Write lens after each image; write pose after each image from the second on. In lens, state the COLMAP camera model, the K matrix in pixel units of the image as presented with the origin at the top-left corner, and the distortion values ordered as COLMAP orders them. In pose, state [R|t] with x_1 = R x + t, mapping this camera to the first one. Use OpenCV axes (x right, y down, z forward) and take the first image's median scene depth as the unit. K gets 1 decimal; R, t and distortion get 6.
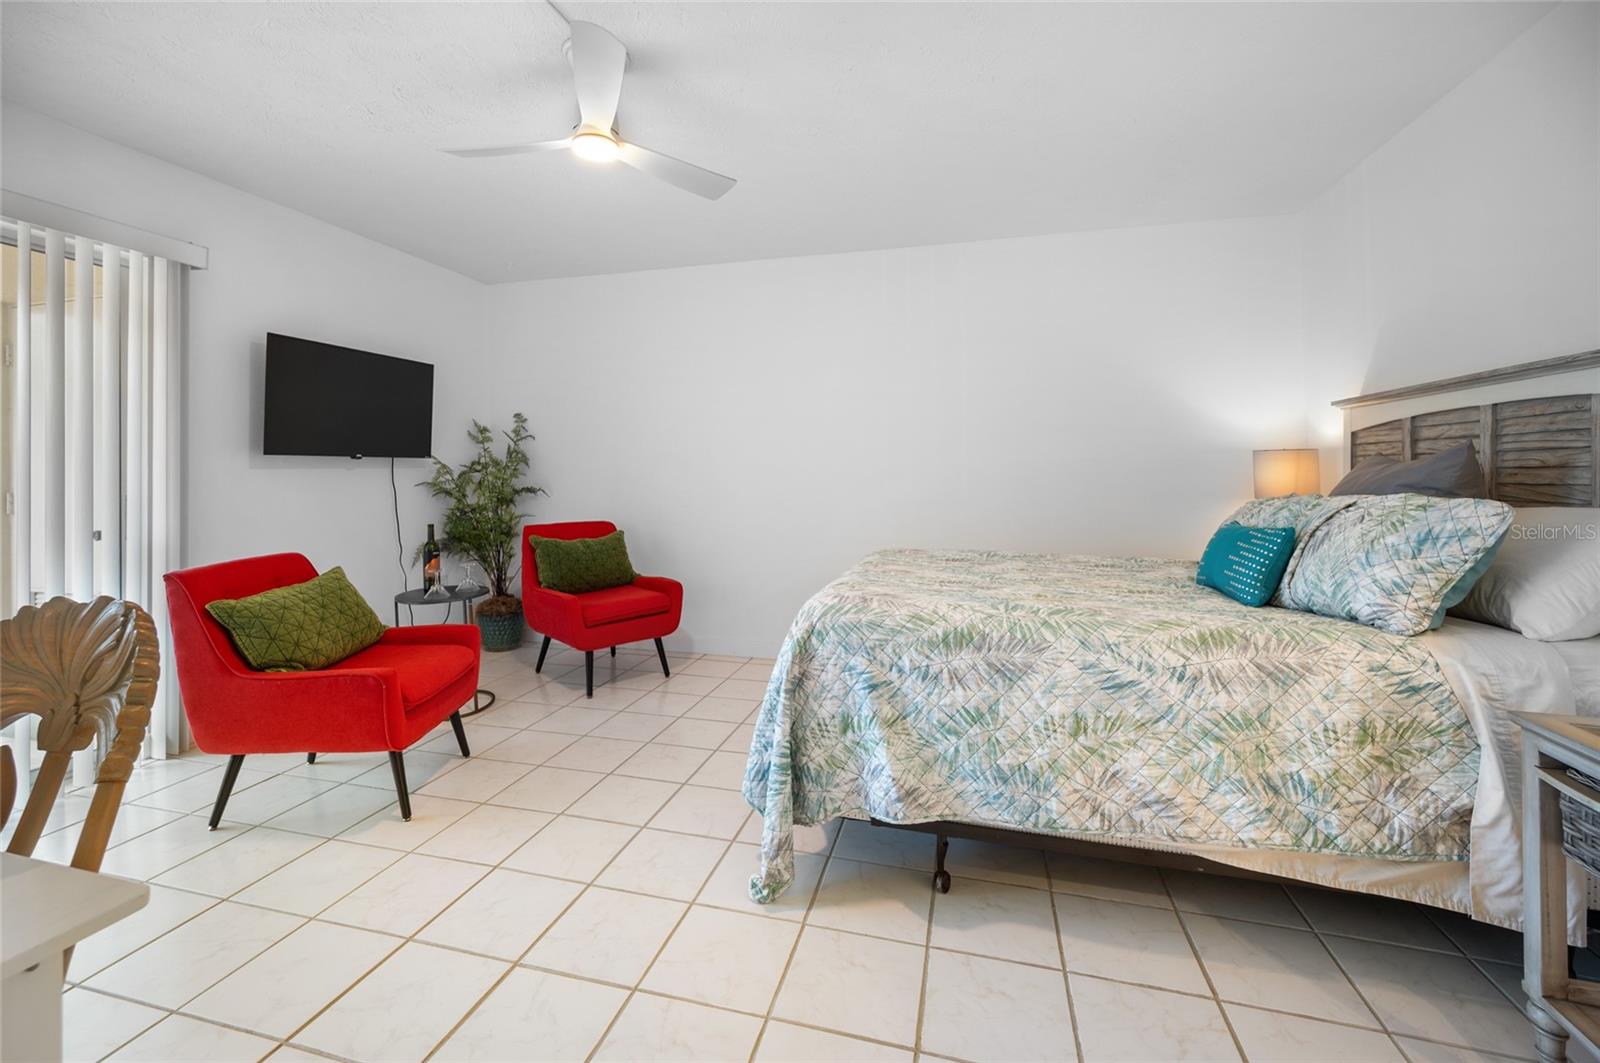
lens RADIAL K [[664.1, 0, 778.5], [0, 664.1, 452.5], [0, 0, 1]] dist [0.000506, -0.000339]
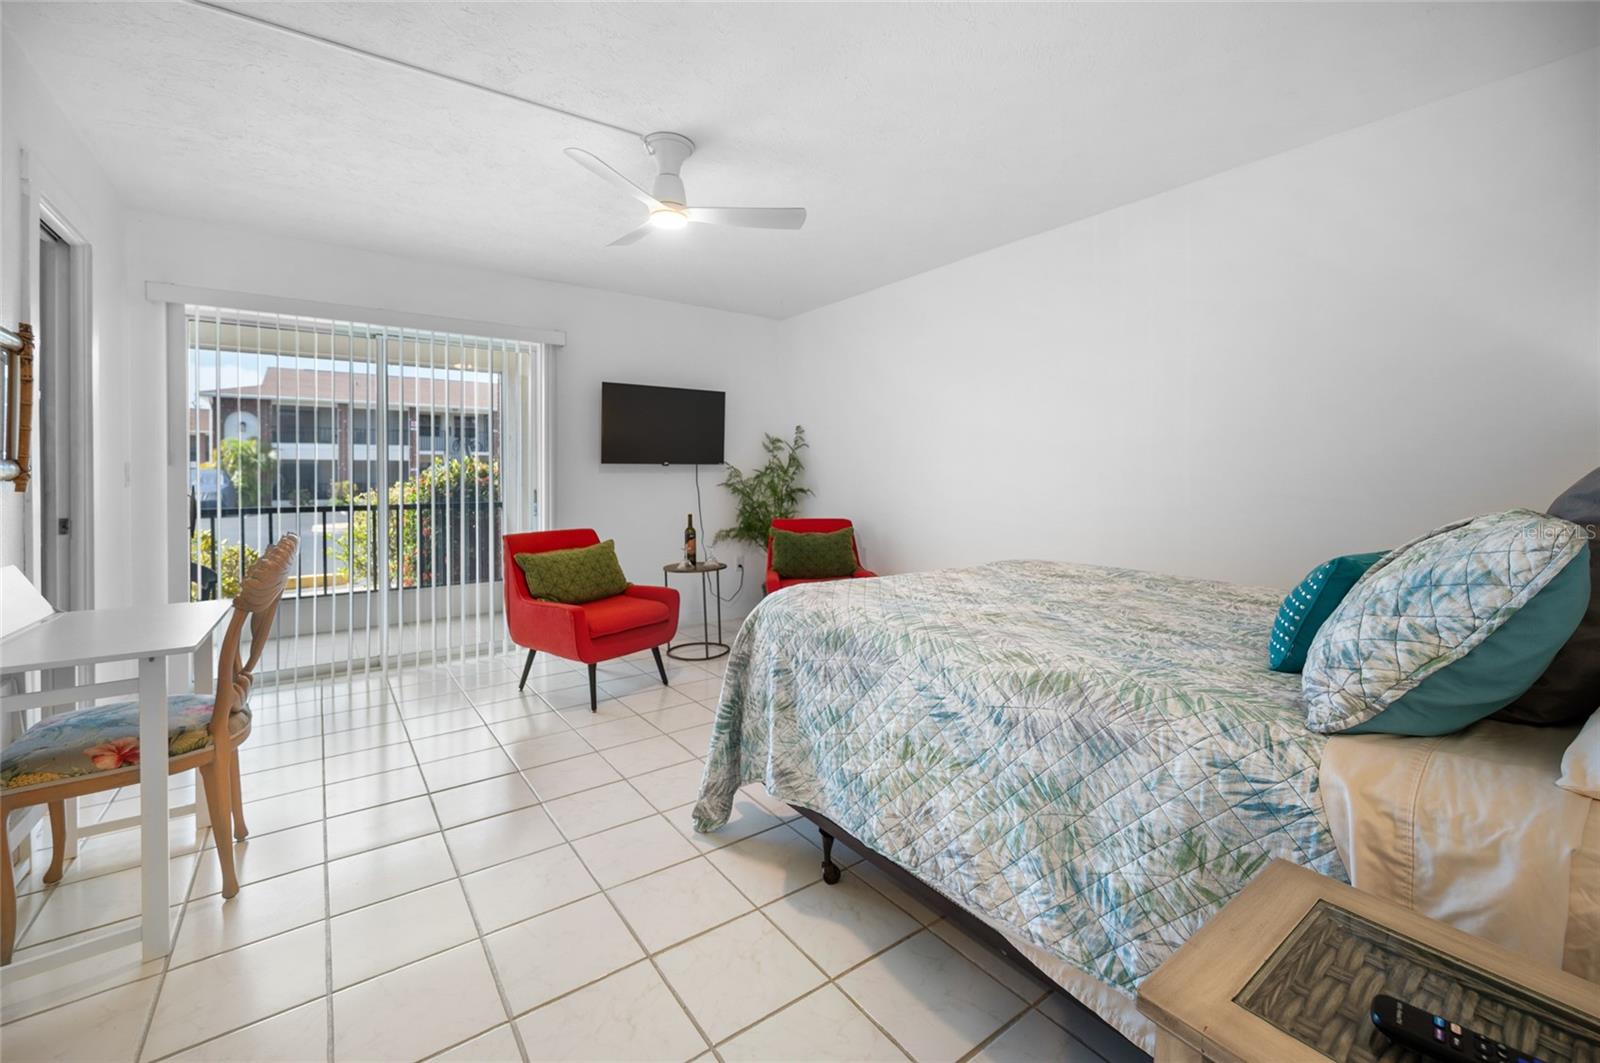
lens RADIAL K [[655.5, 0, 796.5], [0, 655.5, 472.7], [0, 0, 1]] dist [-0.000167, 0.000196]
pose [[0.783288, -0.004124, -0.621645, 0.920065], [0.019431, 0.999652, 0.017852, 0.010203], [0.621355, -0.026062, 0.783095, 0.210048]]
